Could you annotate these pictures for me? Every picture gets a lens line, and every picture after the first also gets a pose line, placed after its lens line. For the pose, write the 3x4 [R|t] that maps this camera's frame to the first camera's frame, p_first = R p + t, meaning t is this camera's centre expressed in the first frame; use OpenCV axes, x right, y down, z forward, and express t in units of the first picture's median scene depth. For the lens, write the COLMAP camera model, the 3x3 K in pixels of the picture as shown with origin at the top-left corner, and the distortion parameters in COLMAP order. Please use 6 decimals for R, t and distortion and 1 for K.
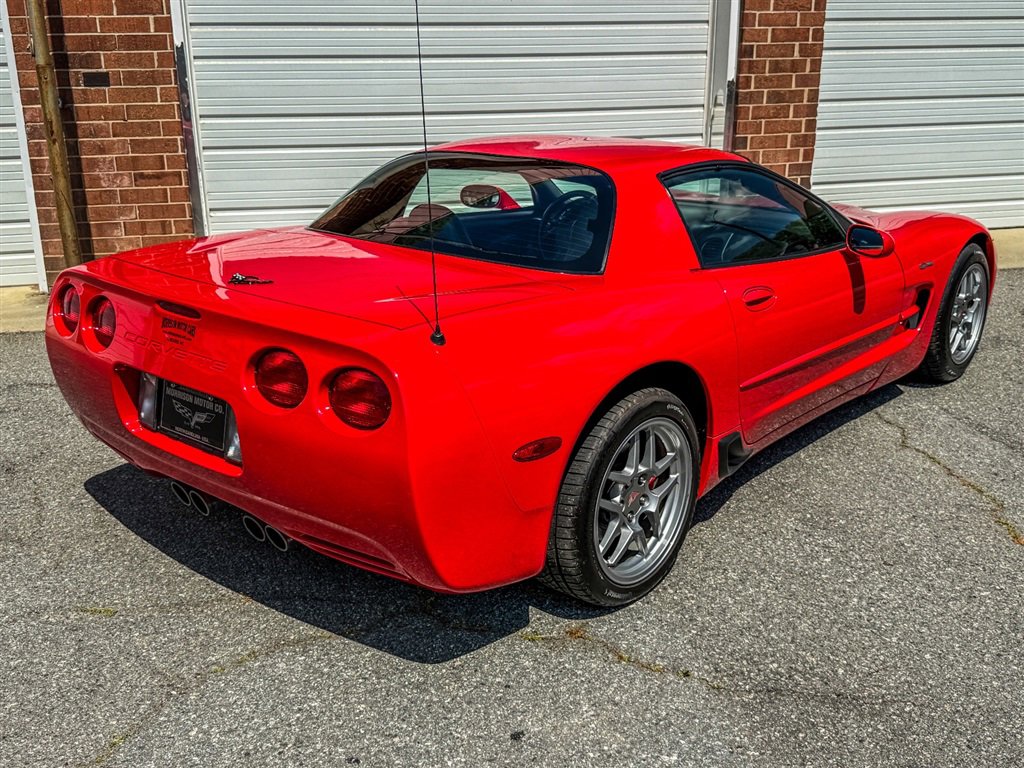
lens RADIAL K [[1030.5, 0, 497.3], [0, 1030.5, 403.6], [0, 0, 1]] dist [0.164944, -0.369287]
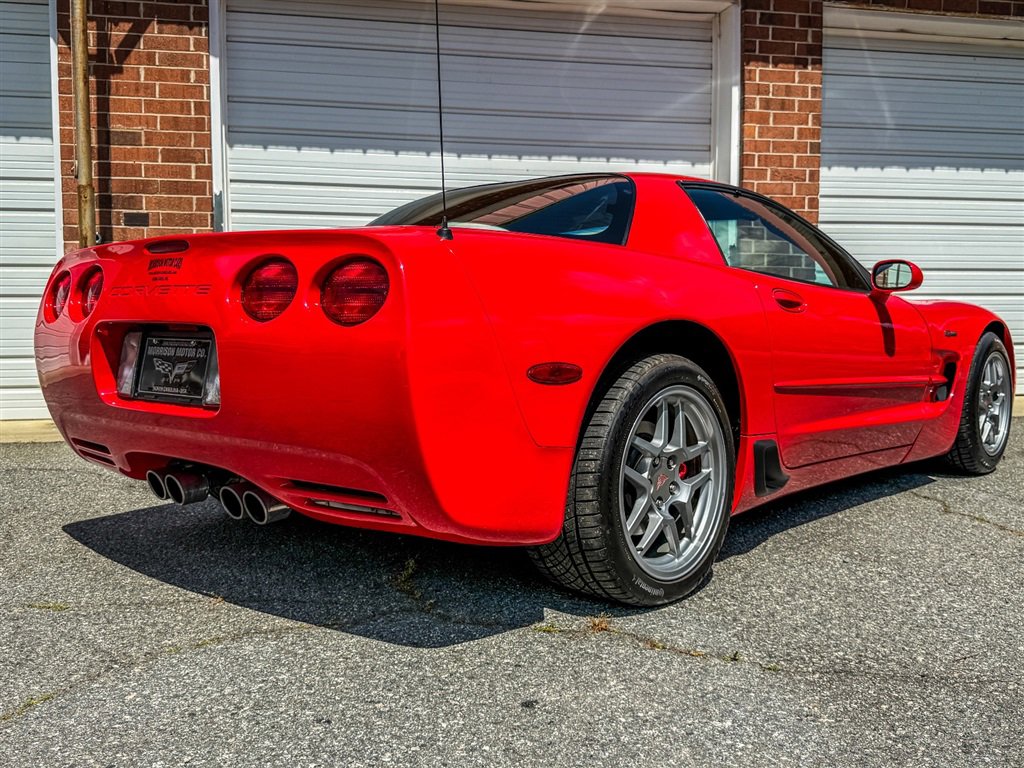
lens RADIAL K [[978.0, 0, 498.5], [0, 978.0, 380.8], [0, 0, 1]] dist [0.152417, -0.347652]
pose [[0.999820, 0.012480, -0.014316, 0.002533], [-0.015609, 0.969391, -0.245027, 0.219818], [0.010820, 0.245206, 0.969411, 0.166102]]
